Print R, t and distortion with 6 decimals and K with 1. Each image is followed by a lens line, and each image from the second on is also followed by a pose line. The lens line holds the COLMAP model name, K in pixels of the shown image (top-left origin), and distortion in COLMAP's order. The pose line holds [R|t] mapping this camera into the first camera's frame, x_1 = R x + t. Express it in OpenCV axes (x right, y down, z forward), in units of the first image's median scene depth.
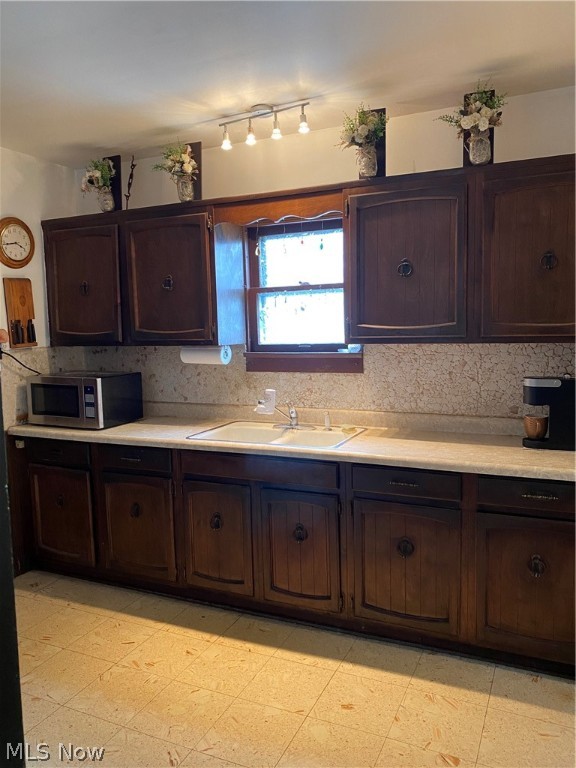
lens RADIAL K [[592.0, 0, 288.0], [0, 592.0, 384.0], [0, 0, 1]] dist [0.005578, 0.001554]
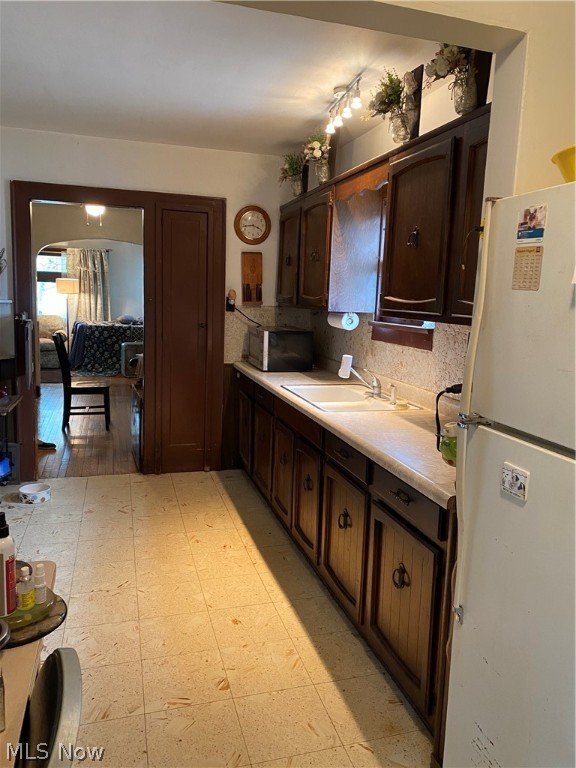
lens RADIAL K [[580.7, 0, 286.3], [0, 580.7, 379.7], [0, 0, 1]] dist [0.039130, -0.045602]
pose [[0.655619, 0.155491, -0.738909, 0.641674], [-0.125890, 0.987381, 0.096078, -0.031696], [0.744523, 0.030031, 0.666921, 0.202585]]
